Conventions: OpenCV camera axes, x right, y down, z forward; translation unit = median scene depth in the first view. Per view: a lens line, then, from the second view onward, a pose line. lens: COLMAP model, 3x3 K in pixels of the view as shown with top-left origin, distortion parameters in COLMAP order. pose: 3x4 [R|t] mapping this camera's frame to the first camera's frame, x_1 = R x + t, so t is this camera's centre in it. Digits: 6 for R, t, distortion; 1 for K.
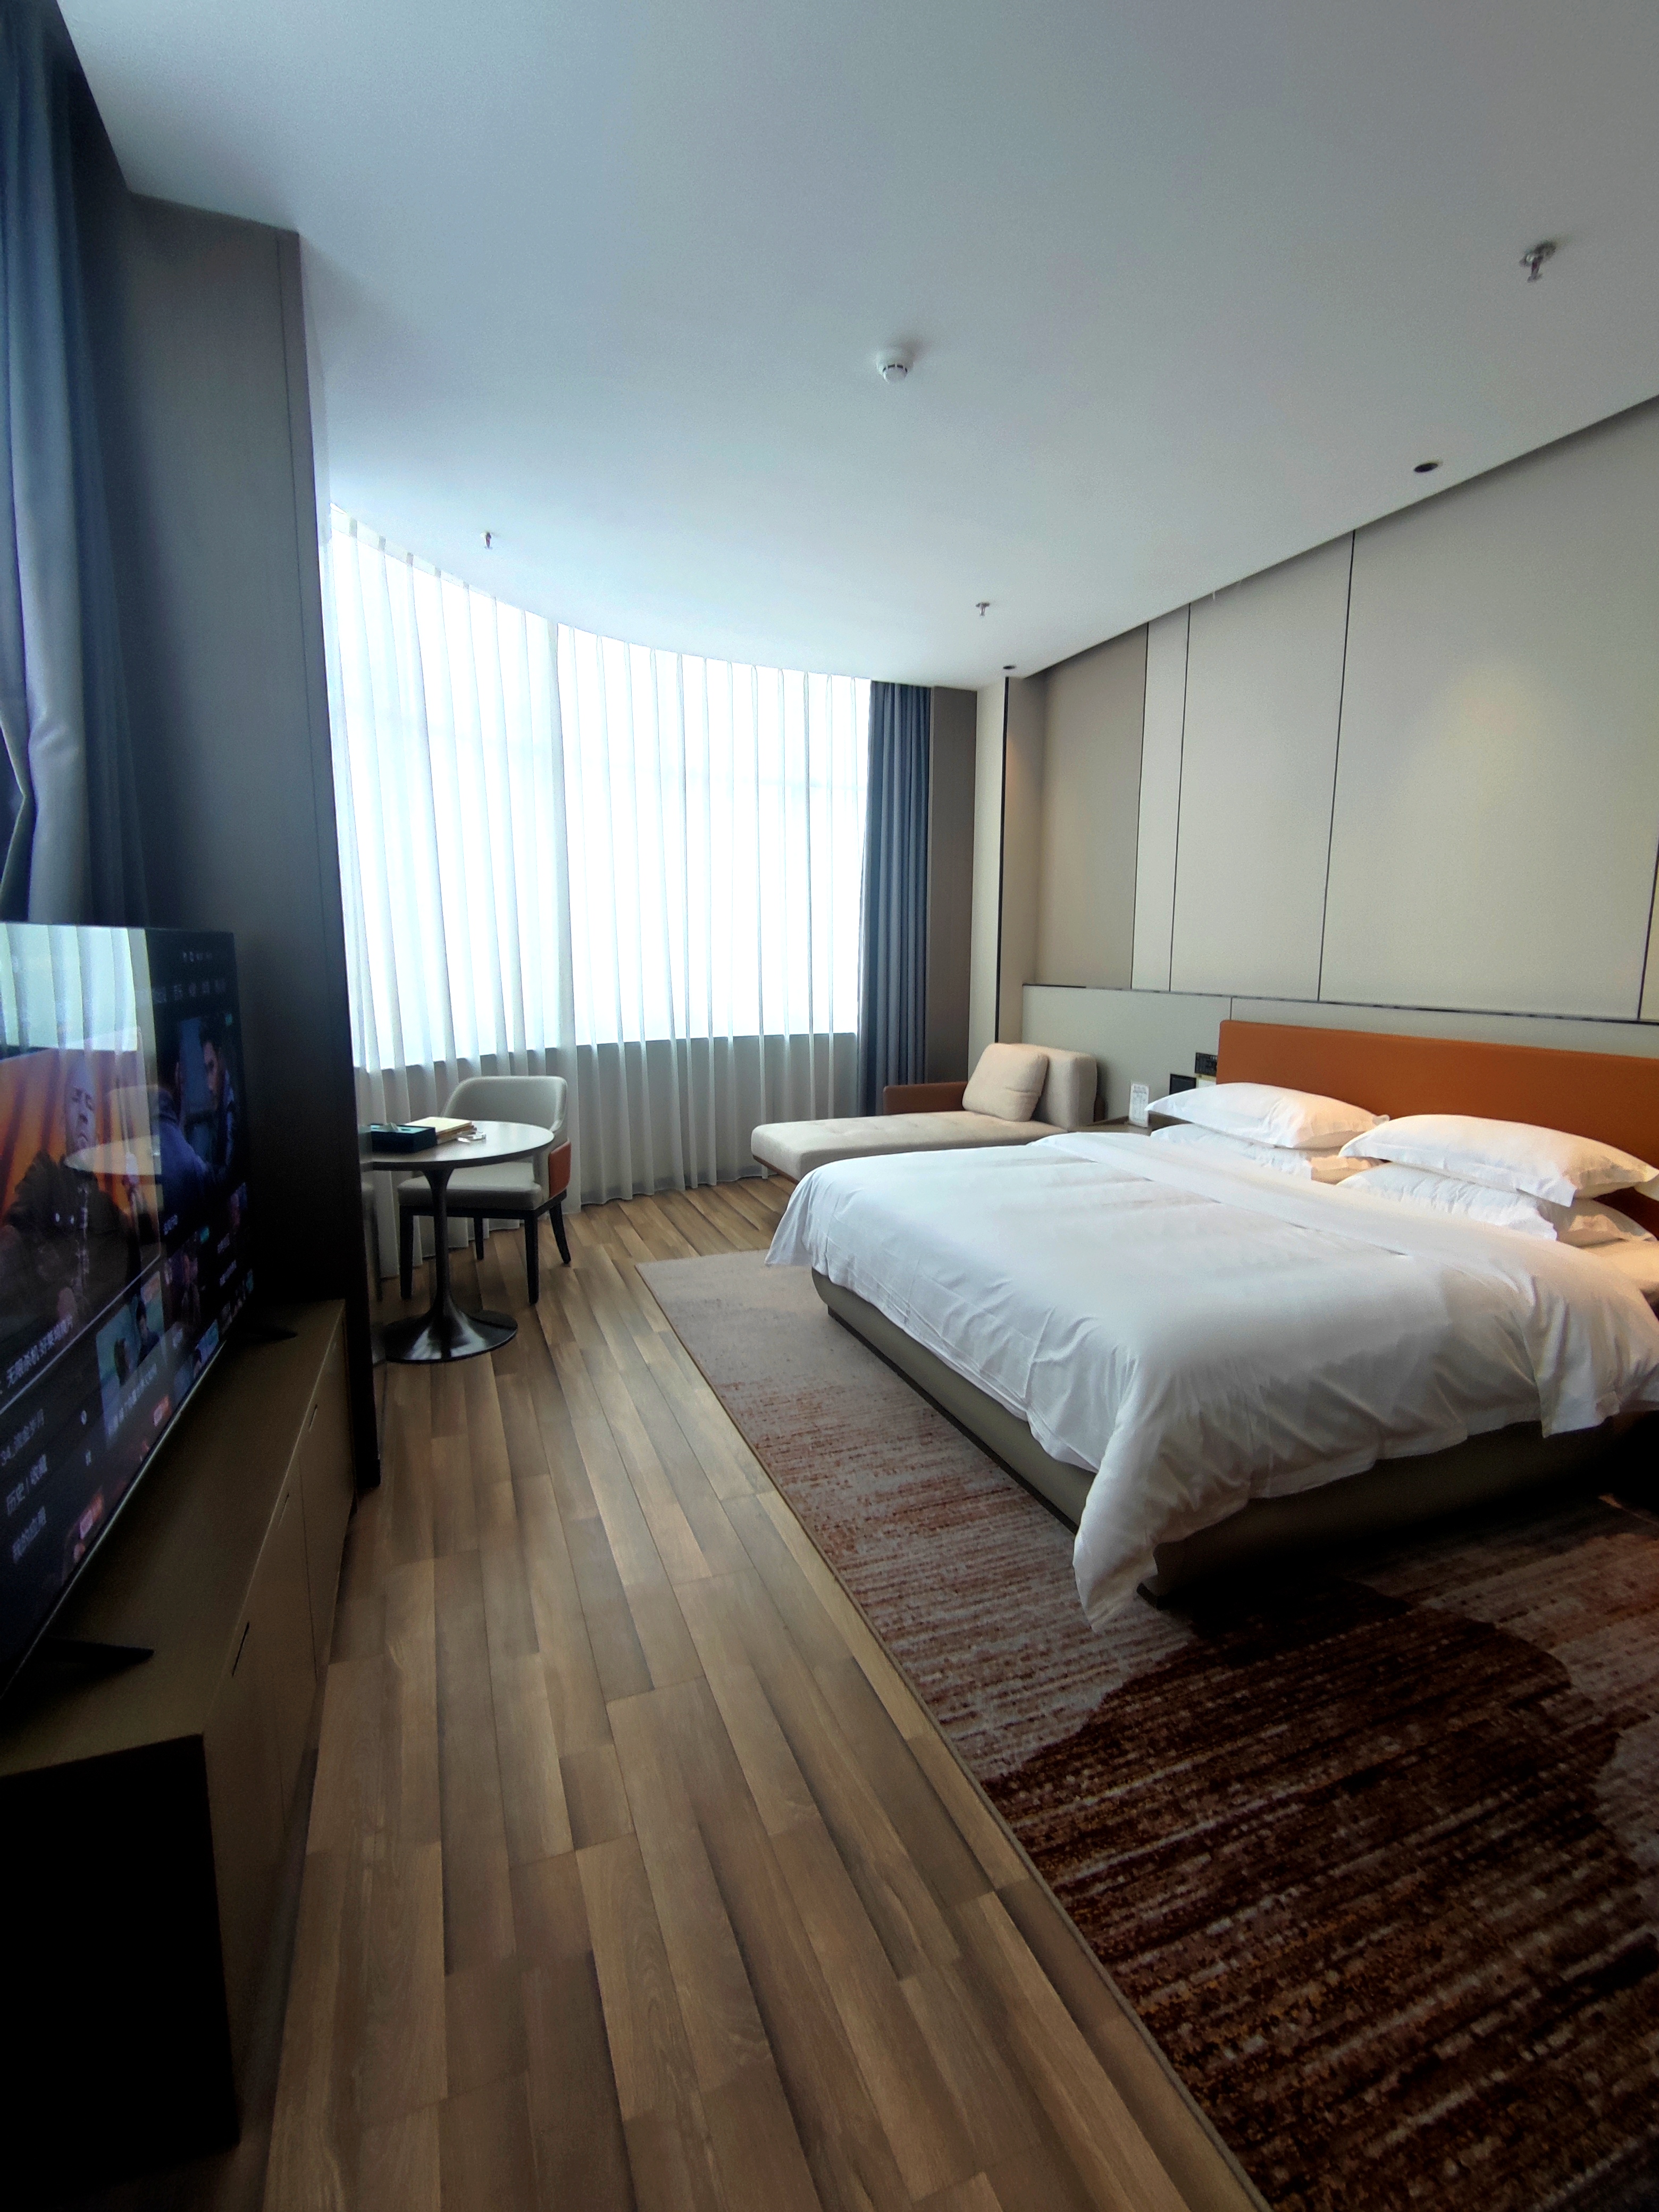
lens RADIAL K [[1014.7, 0, 829.5], [0, 1014.7, 1106.0], [0, 0, 1]] dist [0.001015, 0.000367]
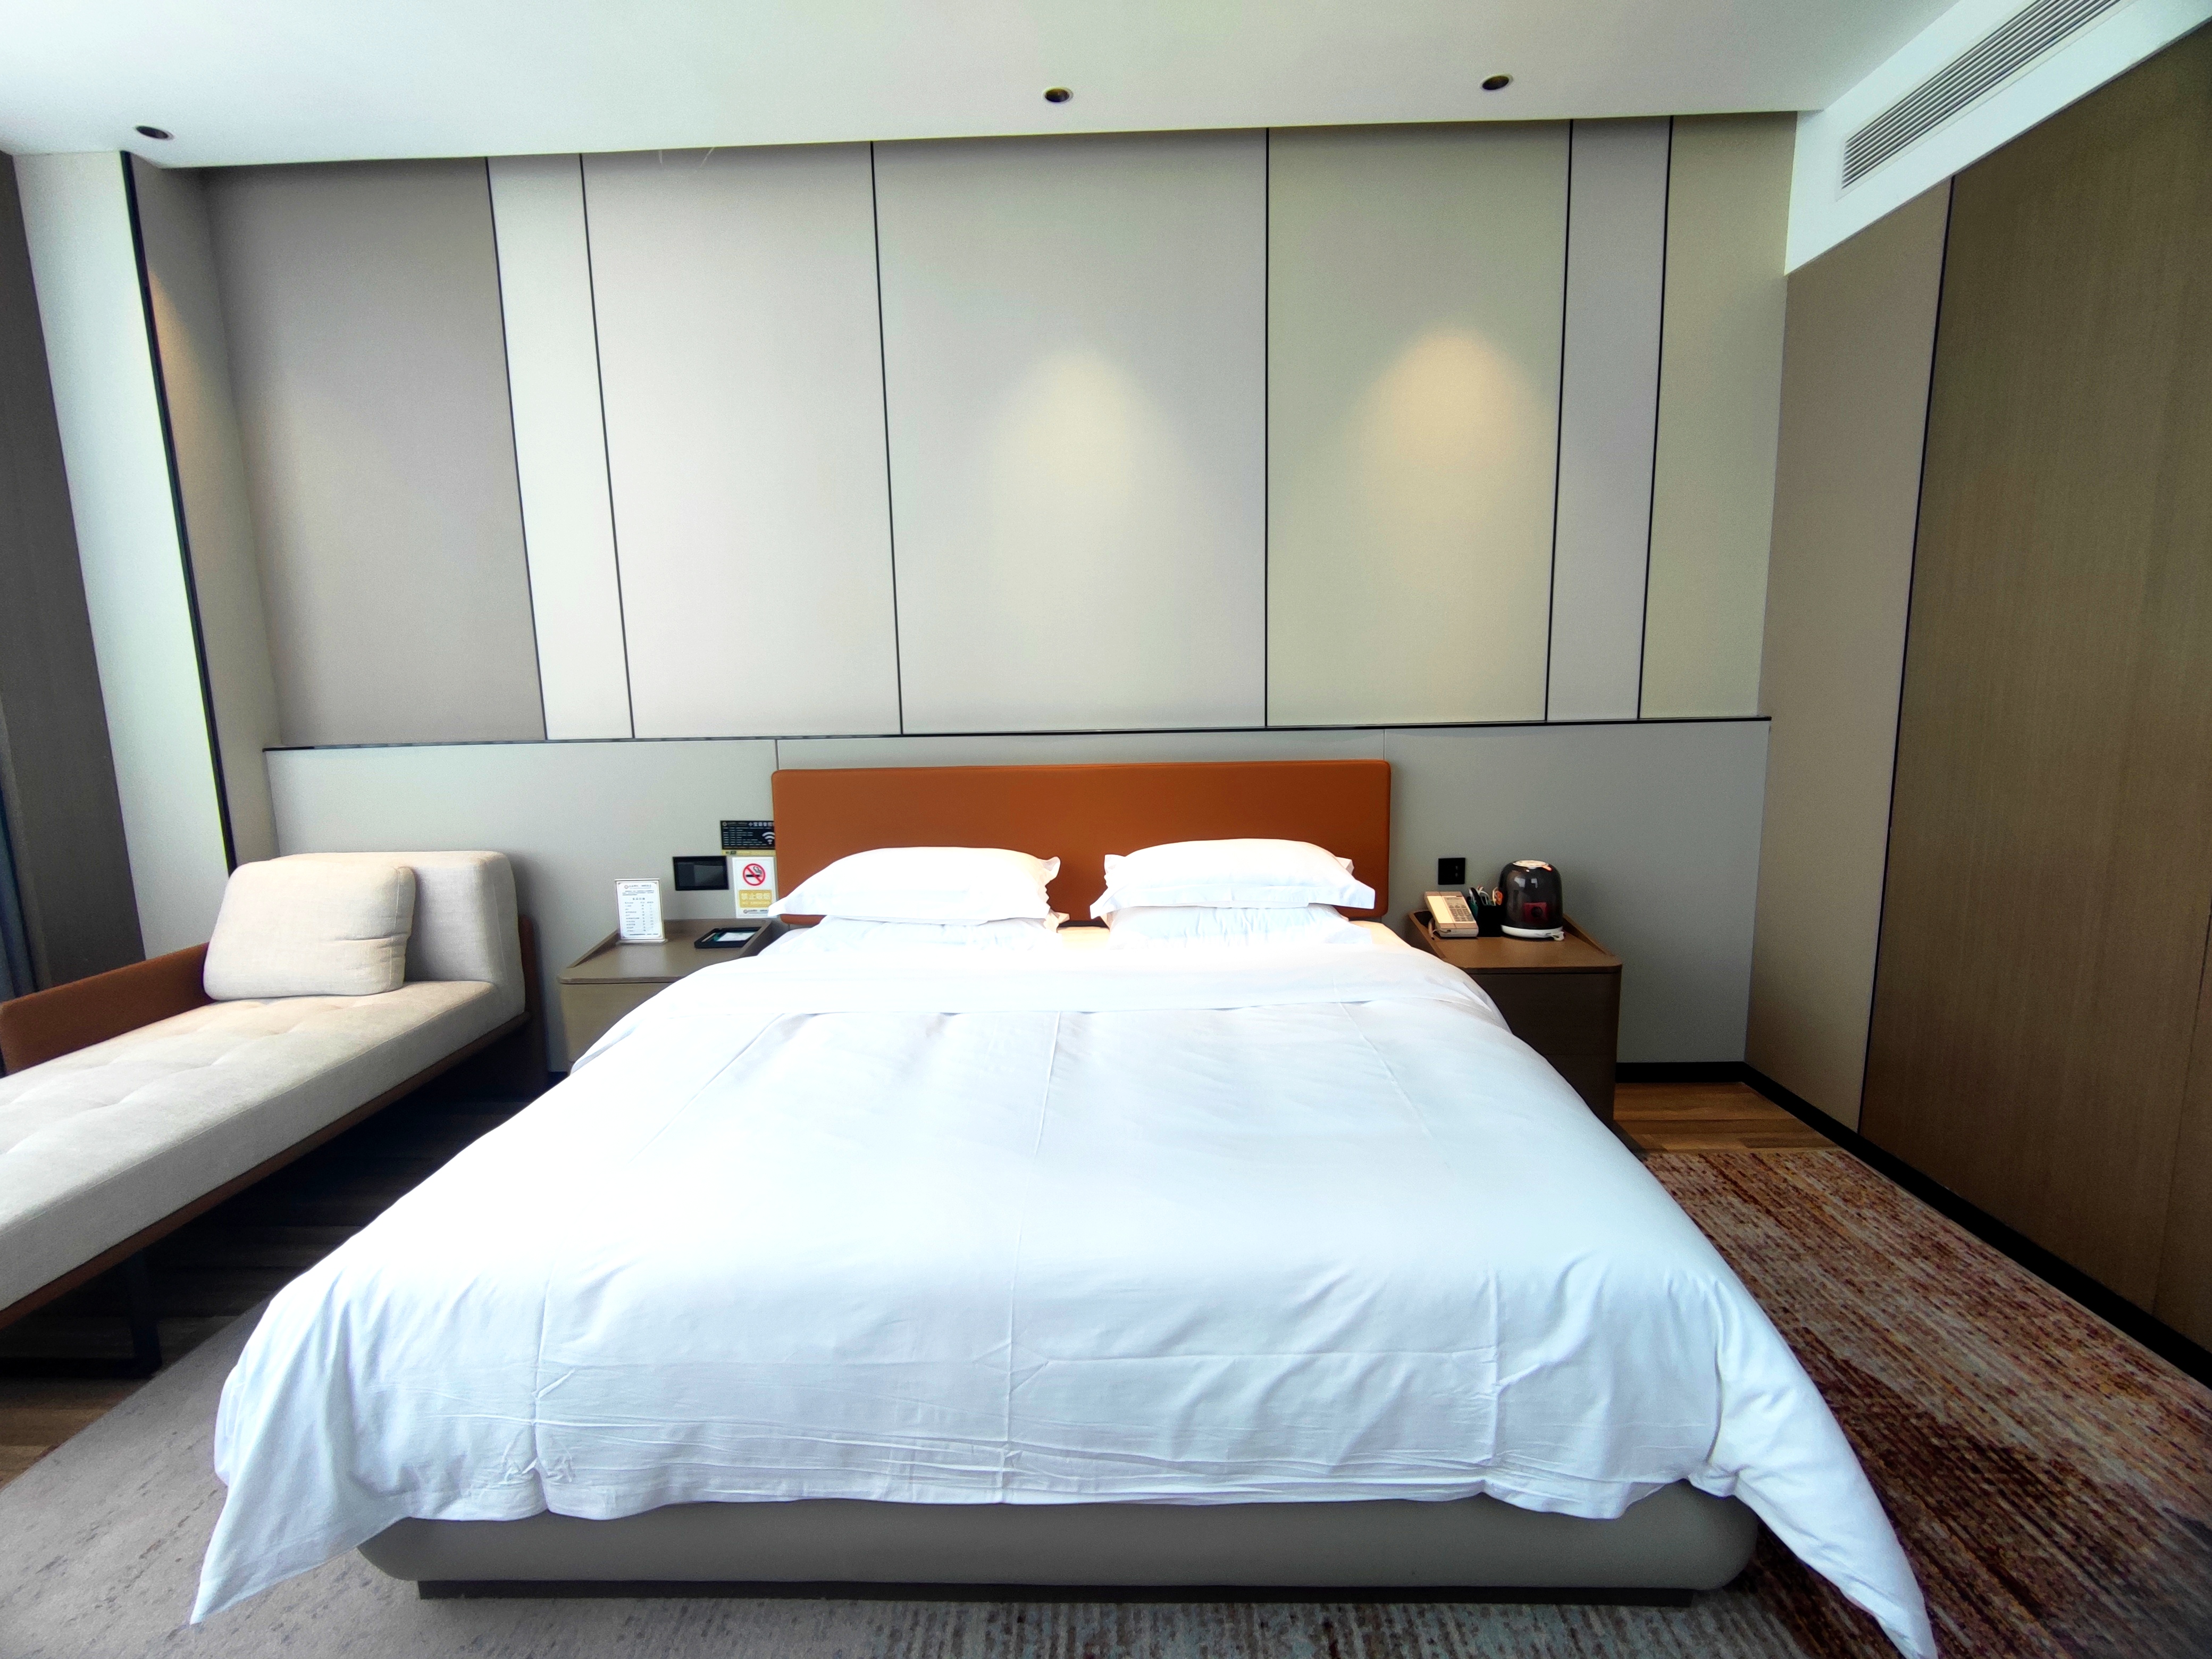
lens RADIAL K [[1014.7, 0, 1108.2], [0, 1014.7, 821.8], [0, 0, 1]] dist [0.001015, 0.000367]
pose [[0.393175, -0.148340, 0.907419, -0.326026], [0.163155, 0.982494, 0.089920, -0.133160], [-0.904872, 0.112696, 0.410494, 0.867627]]
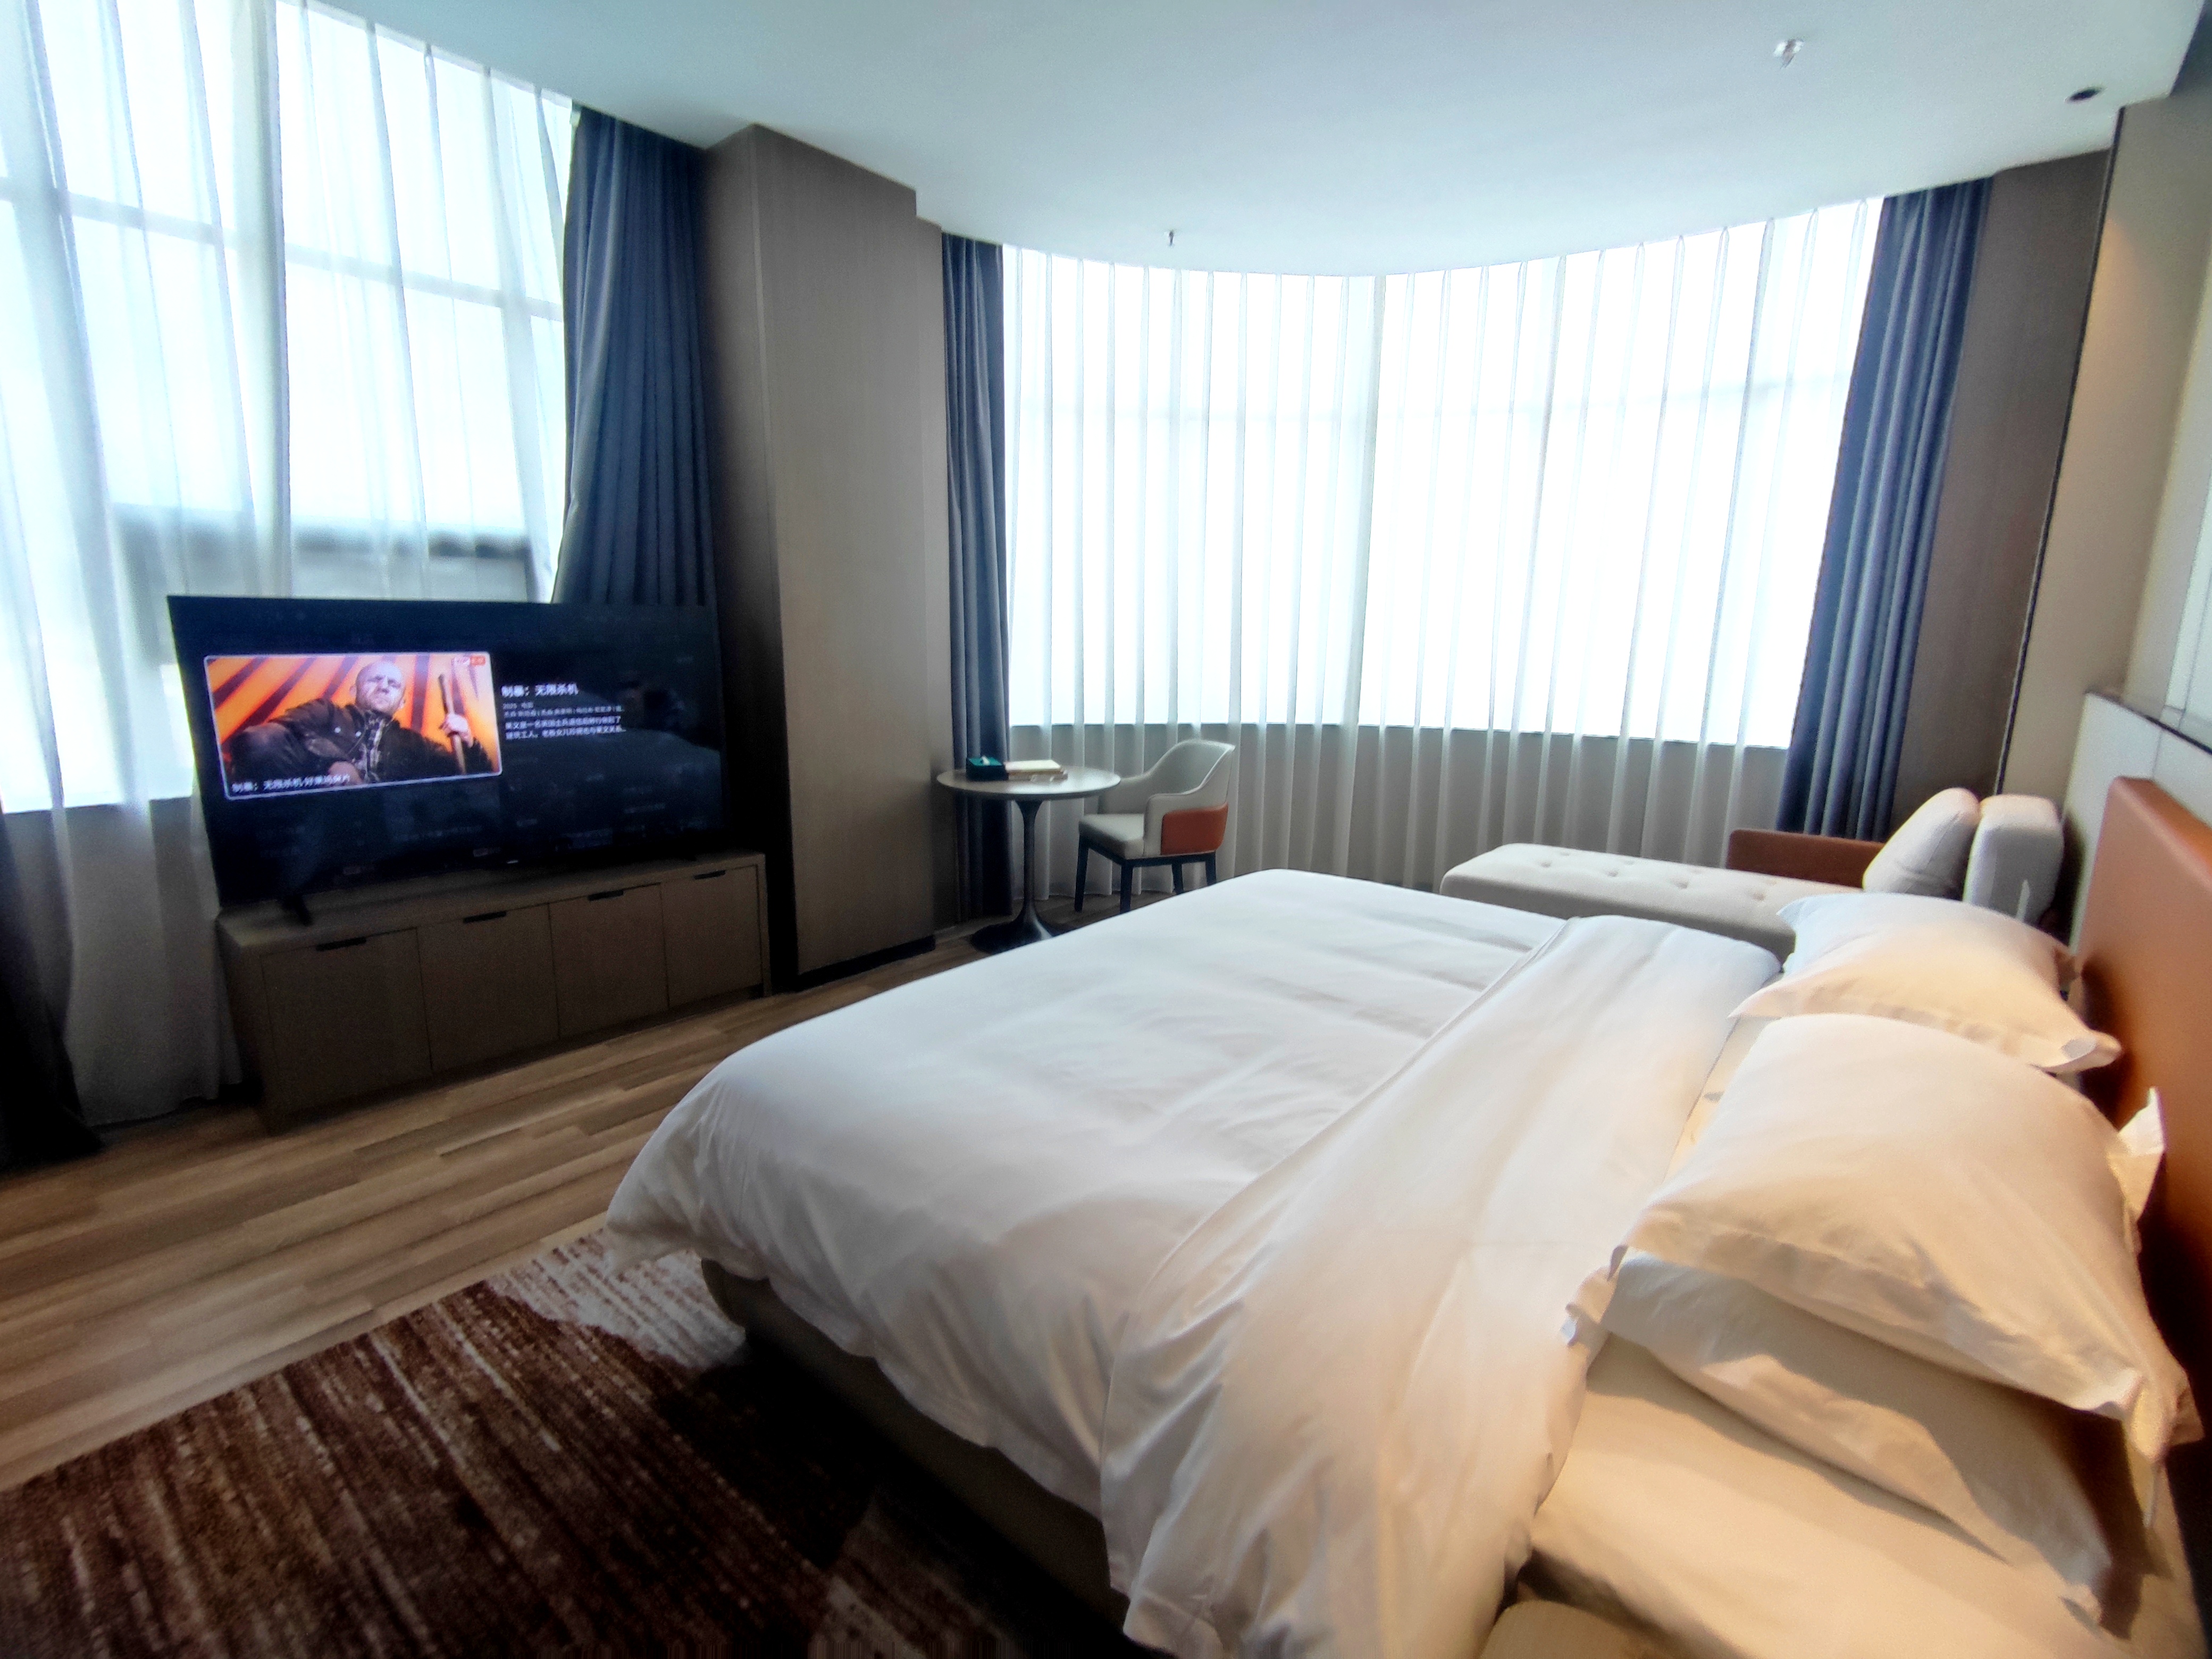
lens RADIAL K [[1008.4, 0, 1106.0], [0, 1008.4, 829.5], [0, 0, 1]] dist [0.014373, -0.004739]
pose [[0.473500, 0.173936, -0.863449, 0.999354], [-0.139460, 0.982747, 0.121490, -0.093359], [0.869683, 0.062891, 0.489587, 0.679951]]
